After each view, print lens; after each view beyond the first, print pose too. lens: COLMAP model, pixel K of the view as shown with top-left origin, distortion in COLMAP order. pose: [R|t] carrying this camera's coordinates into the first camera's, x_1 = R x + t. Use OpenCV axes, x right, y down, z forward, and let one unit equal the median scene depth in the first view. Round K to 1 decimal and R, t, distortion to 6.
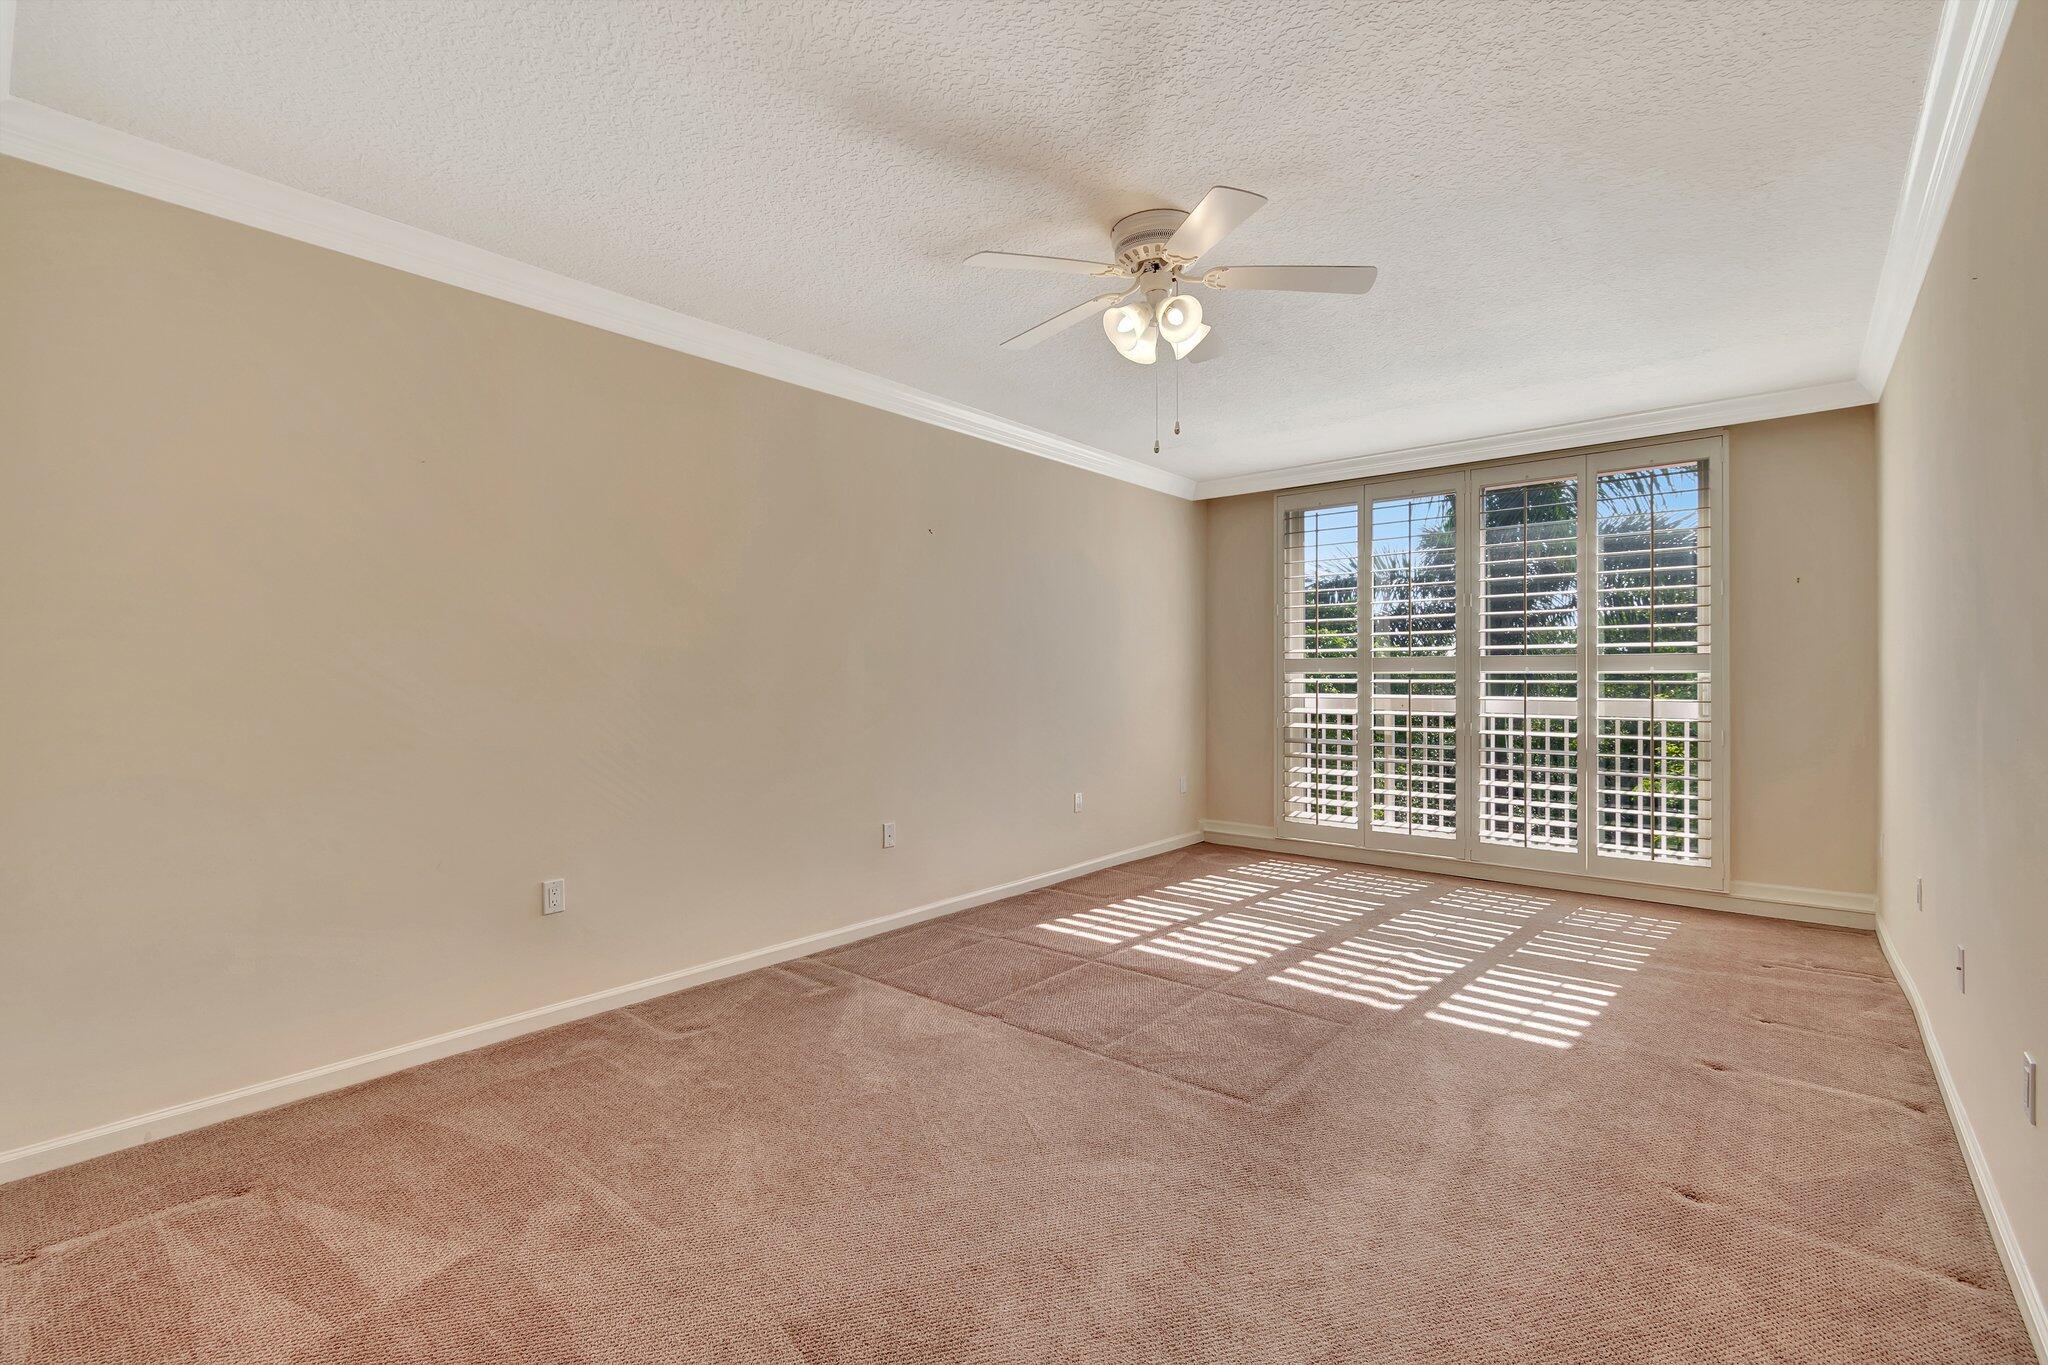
lens RADIAL K [[900.9, 0, 1024.0], [0, 900.9, 682.5], [0, 0, 1]] dist [0.002708, 0.000385]
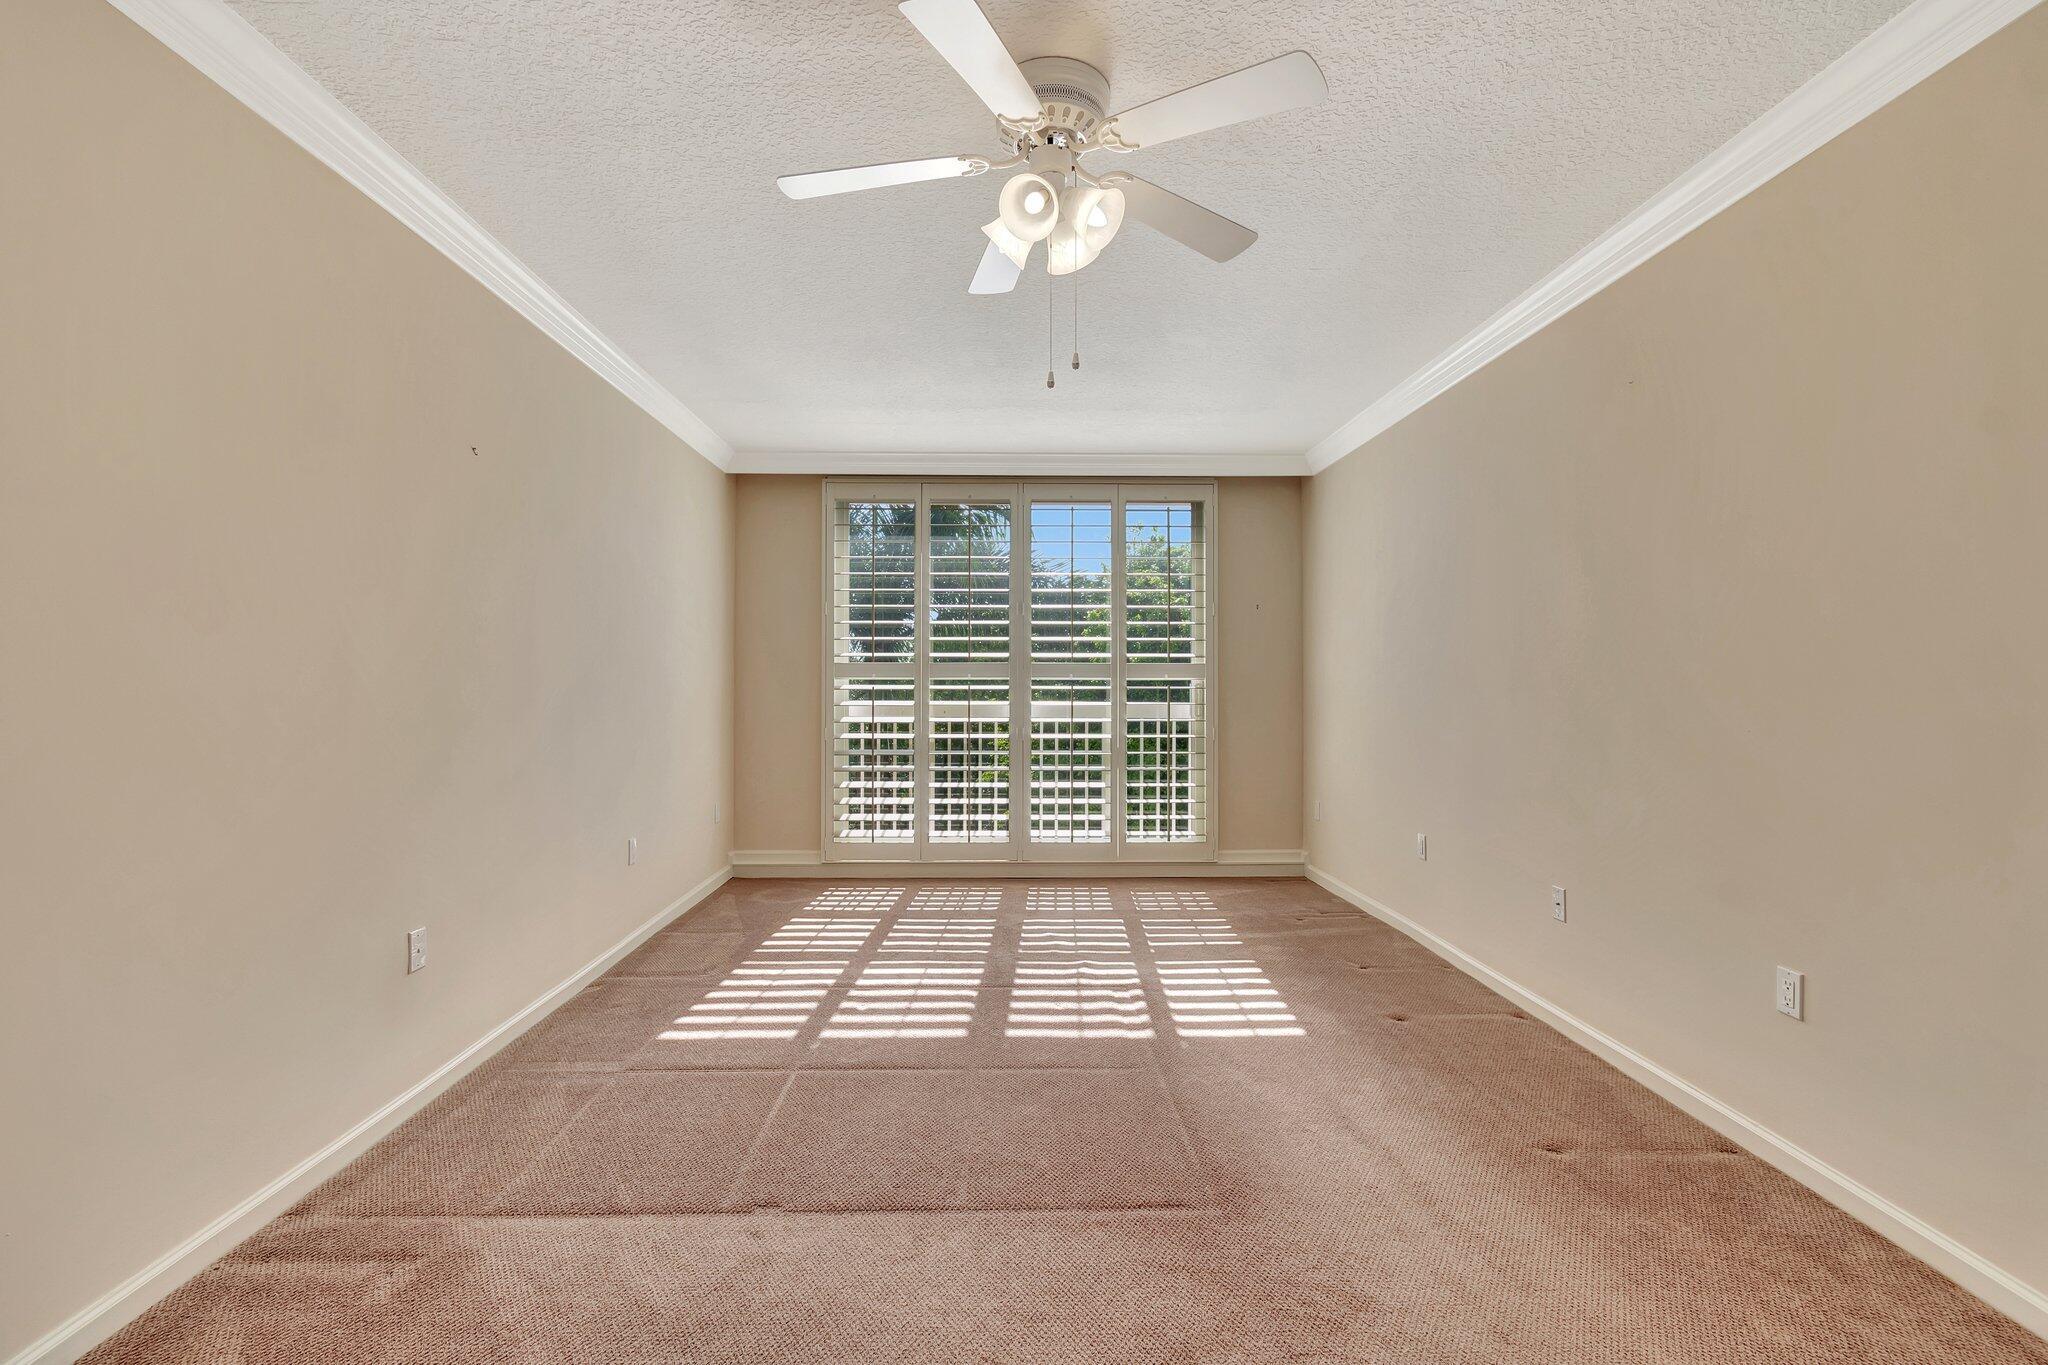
lens RADIAL K [[900.9, 0, 1024.0], [0, 900.9, 682.5], [0, 0, 1]] dist [0.002708, 0.000385]
pose [[0.753729, 0.001010, 0.657184, -0.211928], [0.003277, 0.999981, -0.005296, -0.001737], [-0.657177, 0.006146, 0.753711, 0.256922]]
